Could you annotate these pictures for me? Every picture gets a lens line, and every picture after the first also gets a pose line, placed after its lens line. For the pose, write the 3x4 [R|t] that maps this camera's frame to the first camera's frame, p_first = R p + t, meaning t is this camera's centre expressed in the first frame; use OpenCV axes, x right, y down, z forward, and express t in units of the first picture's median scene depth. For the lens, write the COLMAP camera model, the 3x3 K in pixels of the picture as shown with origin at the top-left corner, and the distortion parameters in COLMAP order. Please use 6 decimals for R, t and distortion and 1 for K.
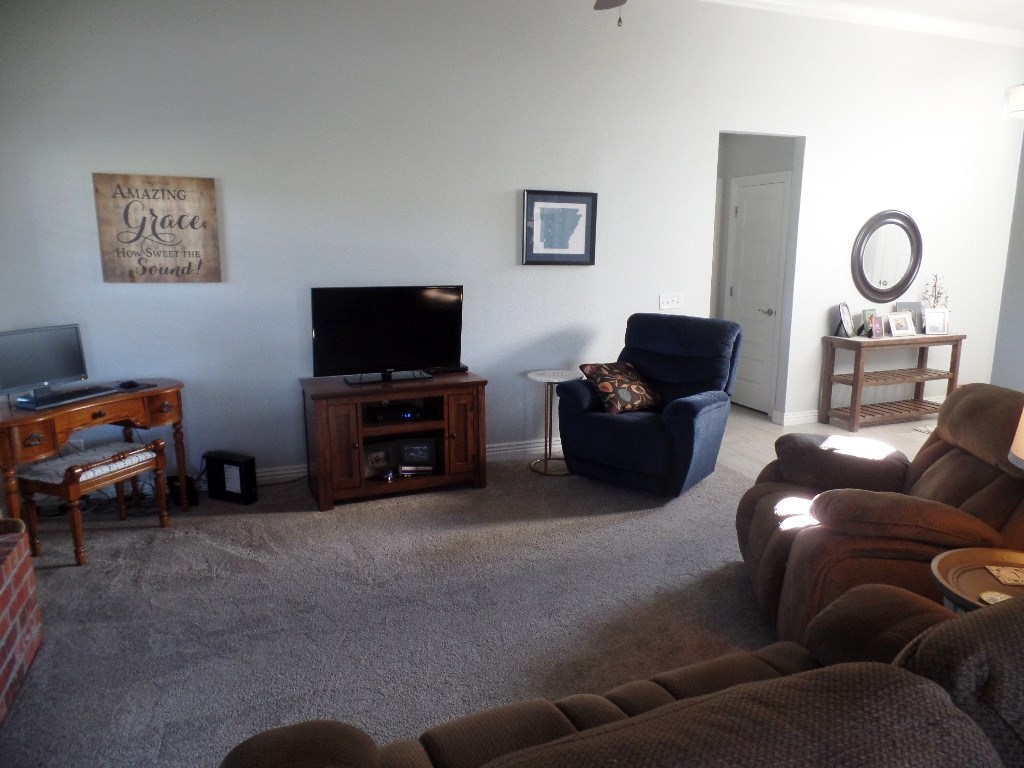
lens RADIAL K [[714.4, 0, 512.0], [0, 714.4, 384.0], [0, 0, 1]] dist [0.010199, 0.004855]
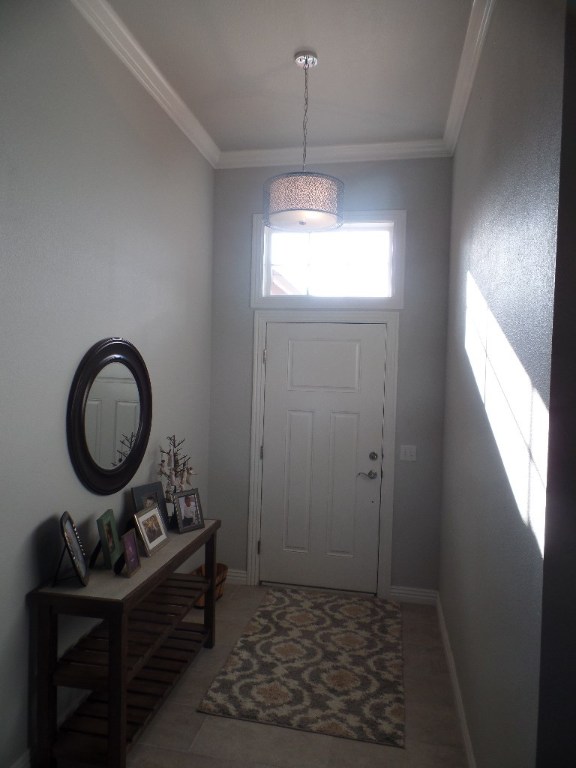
lens RADIAL K [[535.8, 0, 288.0], [0, 535.8, 384.0], [0, 0, 1]] dist [0.010199, 0.004855]
pose [[0.536375, -0.007741, 0.843945, 0.282407], [0.139780, 0.986963, -0.079785, -0.184231], [-0.832324, 0.160761, 0.530464, 0.801669]]
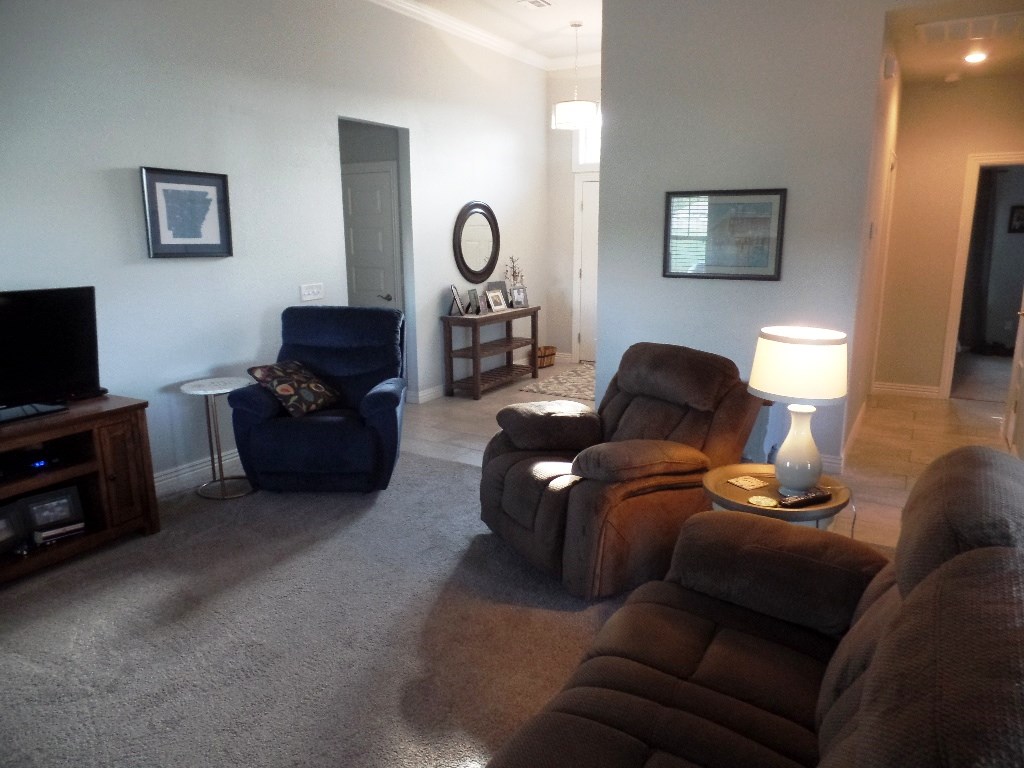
lens RADIAL K [[714.4, 0, 512.0], [0, 714.4, 384.0], [0, 0, 1]] dist [0.010199, 0.004855]
pose [[0.793212, -0.135373, 0.593708, -0.165284], [0.126788, 0.990324, 0.056413, -0.016058], [-0.595601, 0.030528, 0.802700, 0.088164]]
